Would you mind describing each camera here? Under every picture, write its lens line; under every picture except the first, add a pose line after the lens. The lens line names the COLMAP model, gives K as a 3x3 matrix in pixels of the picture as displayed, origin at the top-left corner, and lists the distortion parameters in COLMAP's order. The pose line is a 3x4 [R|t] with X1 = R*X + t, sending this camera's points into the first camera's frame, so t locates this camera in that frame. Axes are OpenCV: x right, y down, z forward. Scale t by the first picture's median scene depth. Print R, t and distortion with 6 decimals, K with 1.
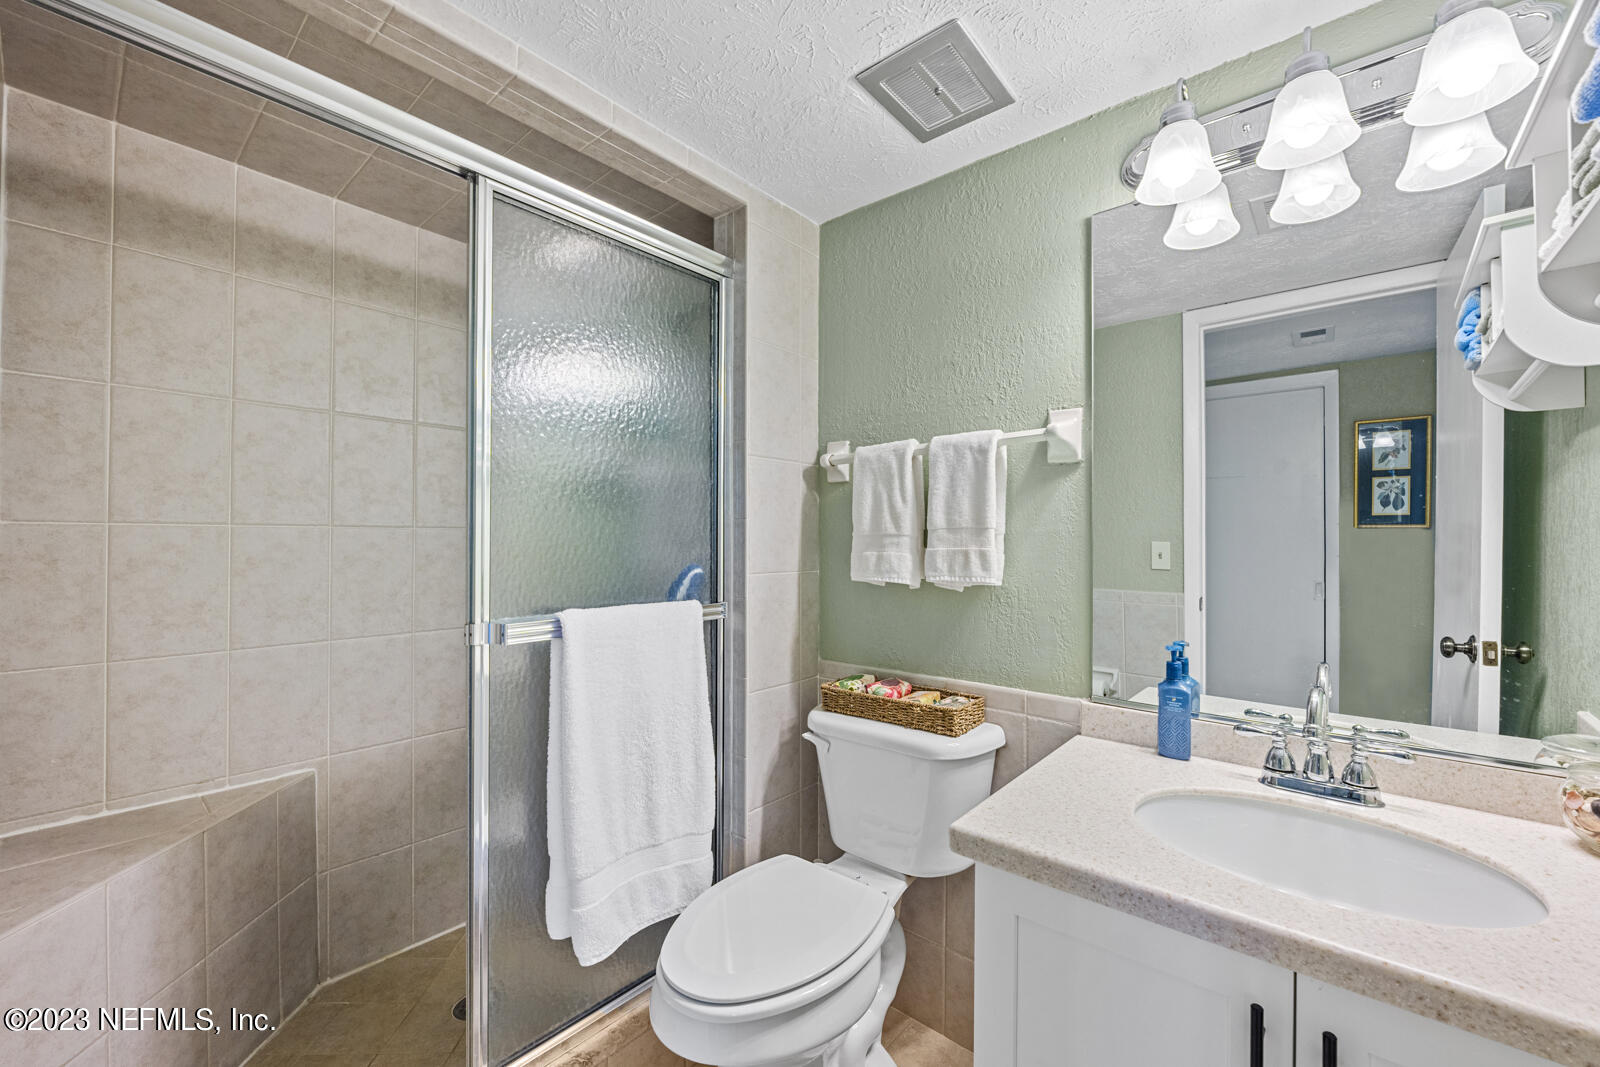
lens RADIAL K [[643.0, 0, 805.5], [0, 643.0, 537.9], [0, 0, 1]] dist [-0.005770, 0.000617]
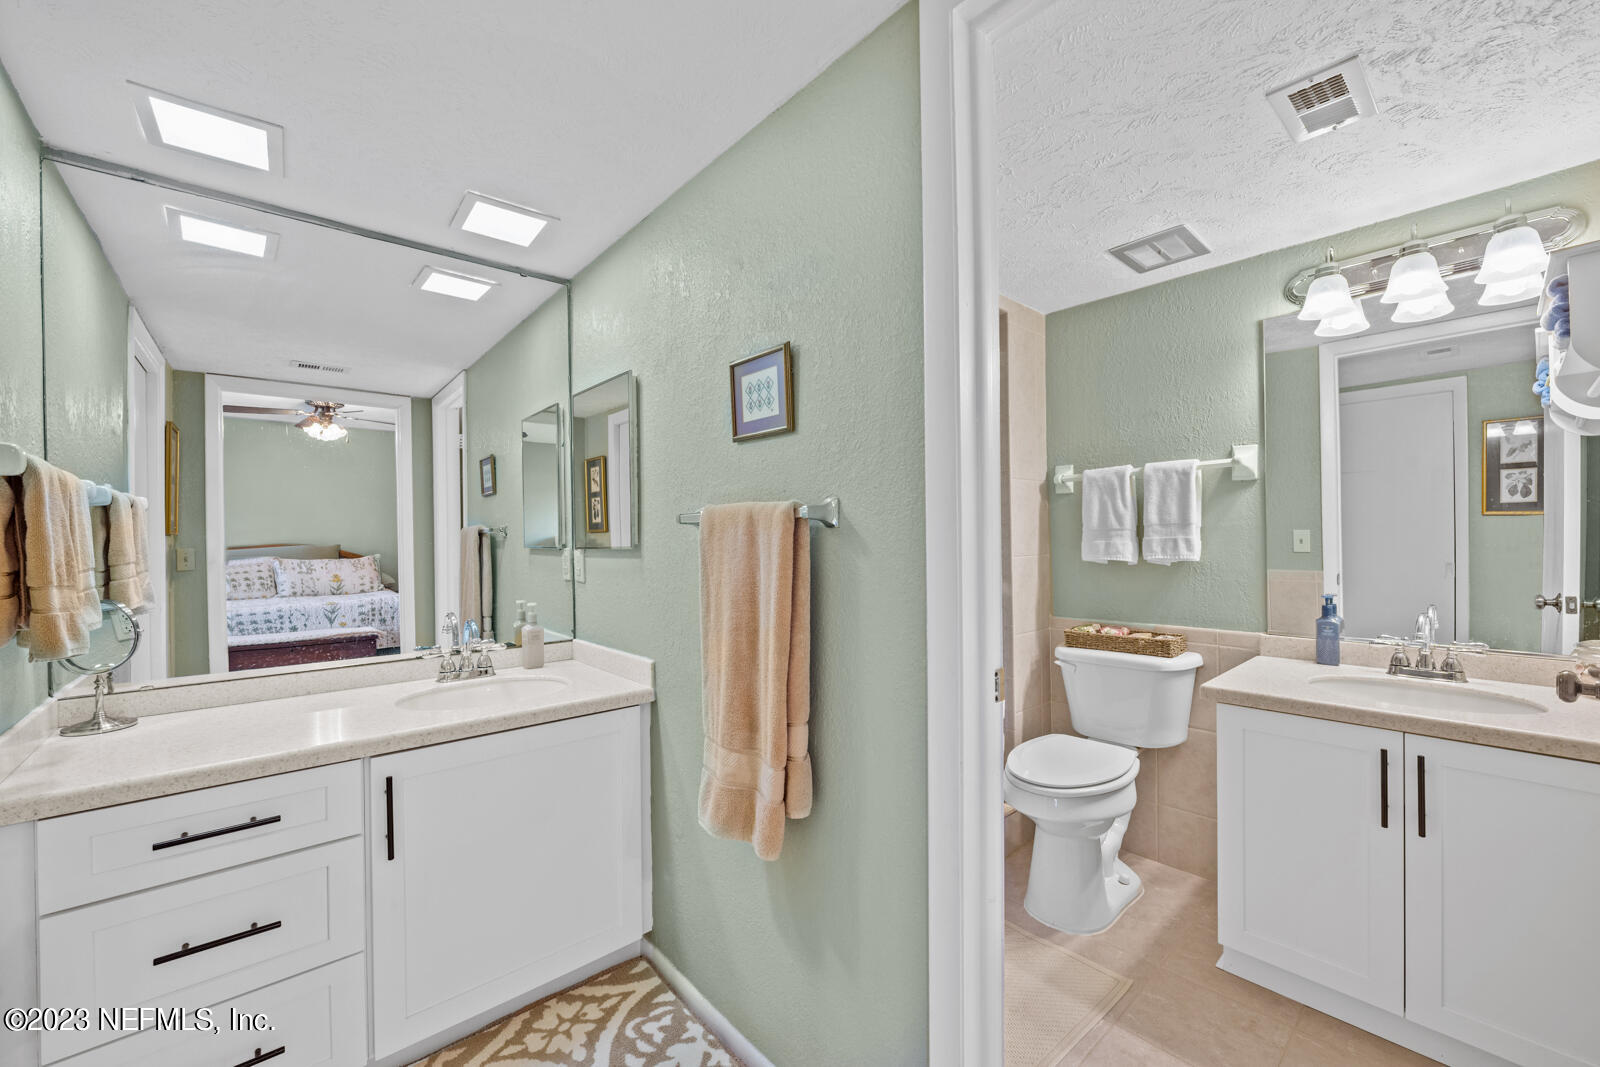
lens RADIAL K [[643.0, 0, 796.0], [0, 643.0, 540.4], [0, 0, 1]] dist [-0.005770, 0.000617]
pose [[0.990343, -0.017880, -0.137483, -0.422010], [0.019437, 0.999761, 0.009991, -0.008172], [0.137272, -0.012567, 0.990454, -0.624649]]
